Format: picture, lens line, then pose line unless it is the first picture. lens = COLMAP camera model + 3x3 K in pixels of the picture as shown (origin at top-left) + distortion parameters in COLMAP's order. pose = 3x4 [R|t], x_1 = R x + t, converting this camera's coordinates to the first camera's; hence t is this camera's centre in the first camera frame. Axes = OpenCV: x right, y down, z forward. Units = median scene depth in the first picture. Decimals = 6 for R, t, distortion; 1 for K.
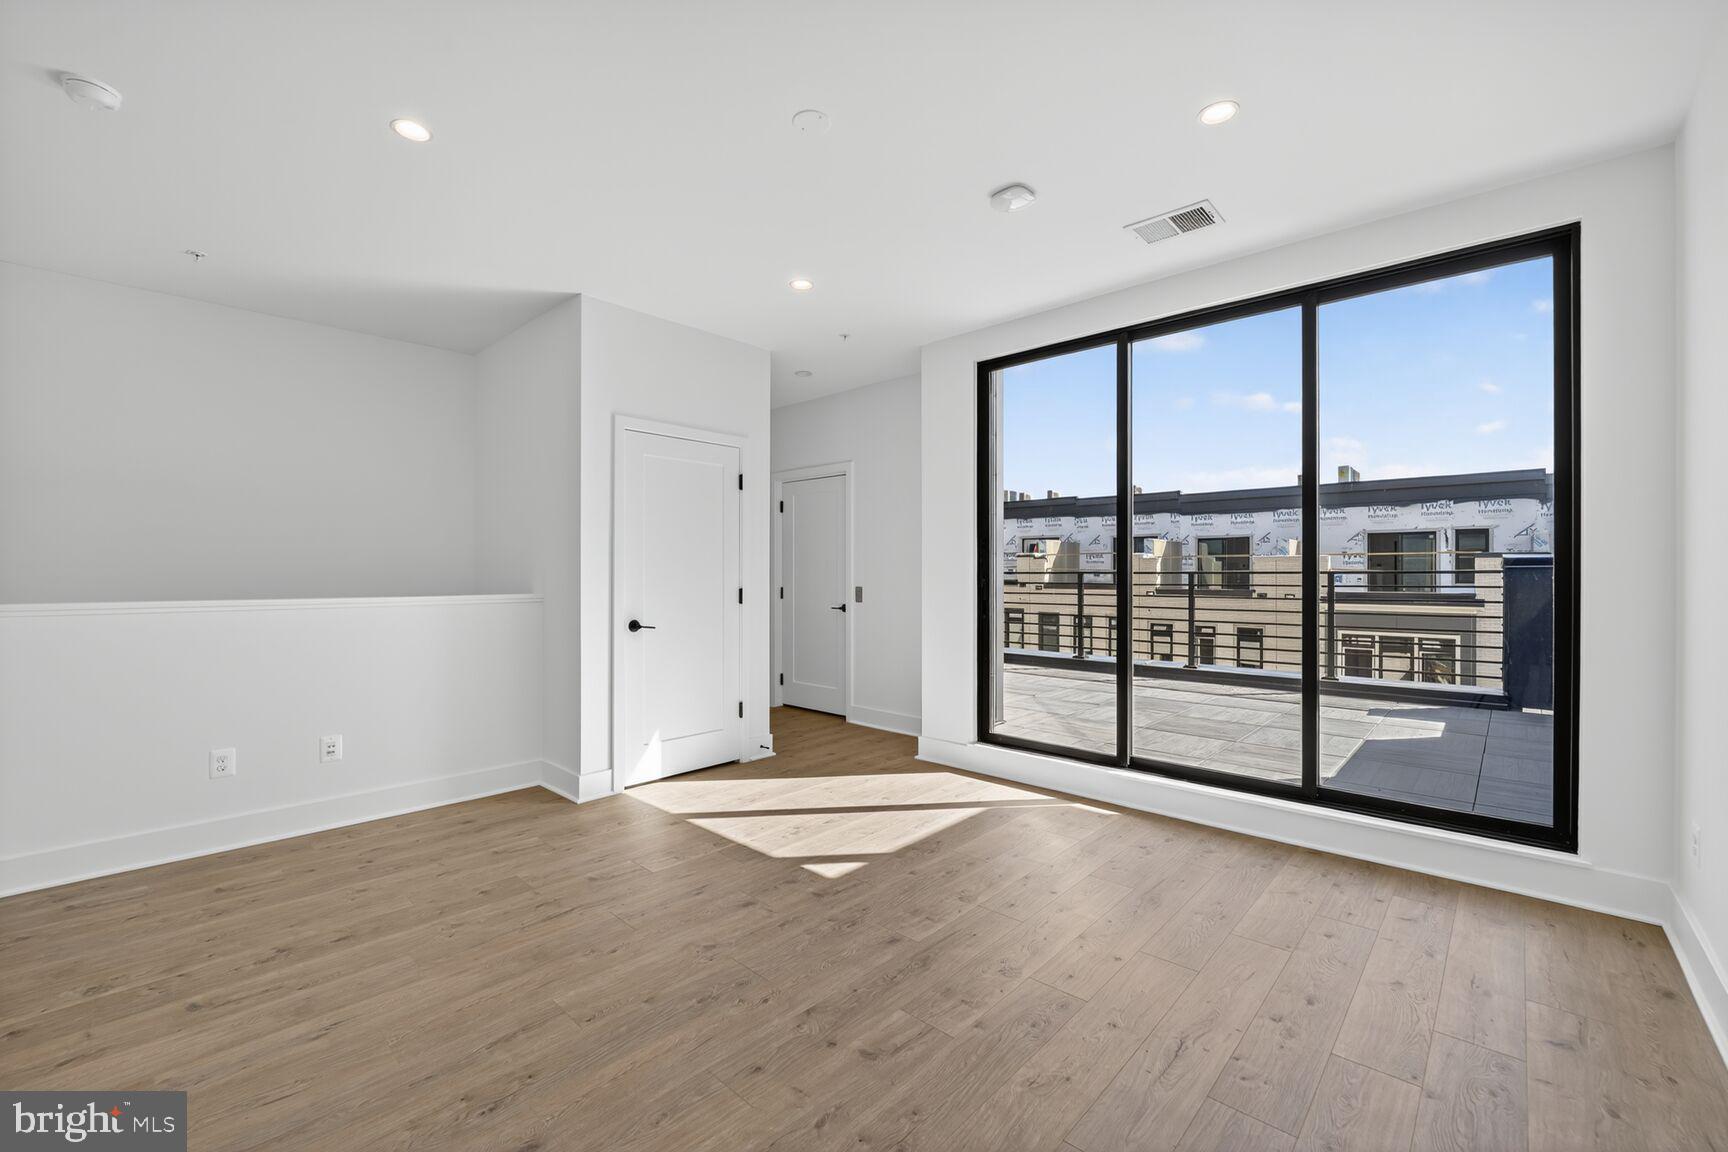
lens RADIAL K [[708.9, 0, 873.0], [0, 708.9, 573.6], [0, 0, 1]] dist [-0.012697, -0.000015]
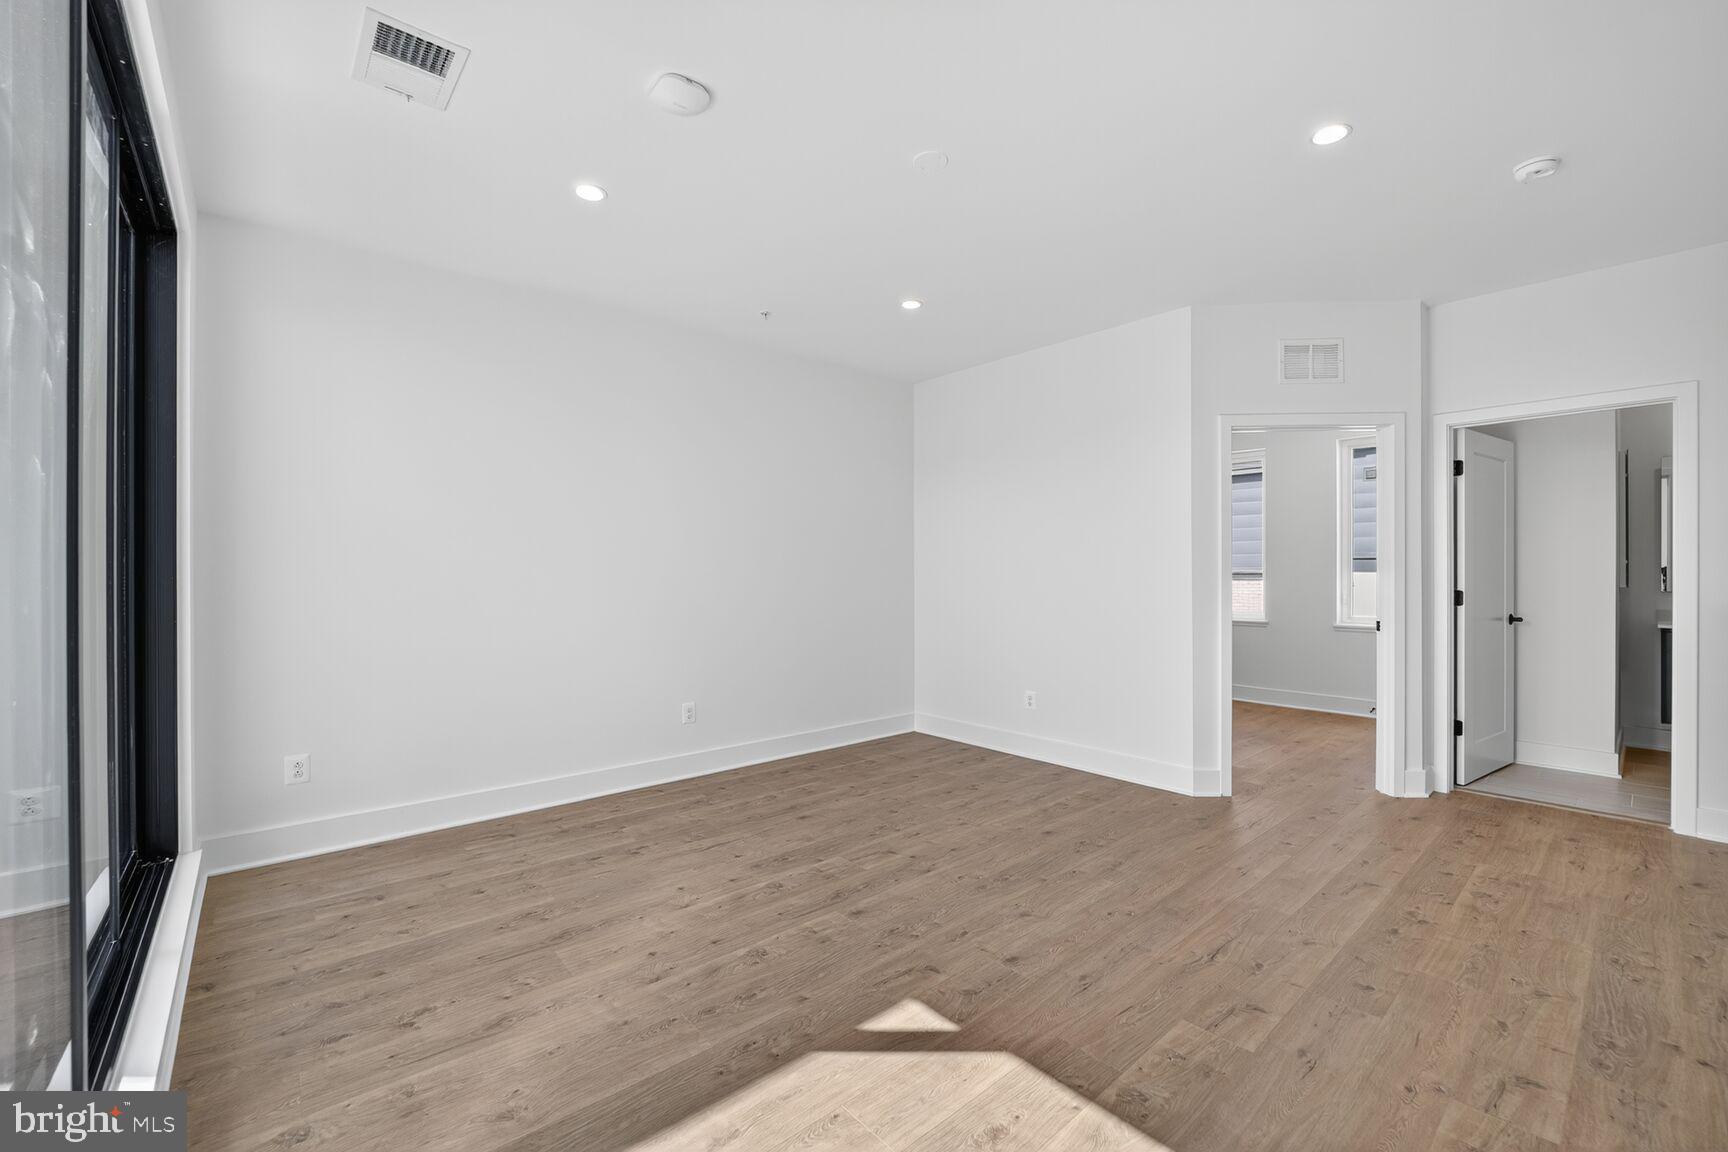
lens RADIAL K [[708.9, 0, 856.7], [0, 708.9, 576.2], [0, 0, 1]] dist [-0.012697, -0.000015]
pose [[-0.991682, 0.002642, 0.128685, -0.107385], [0.003464, 0.999975, 0.006160, -0.005726], [-0.128666, 0.006554, -0.991666, 1.993076]]
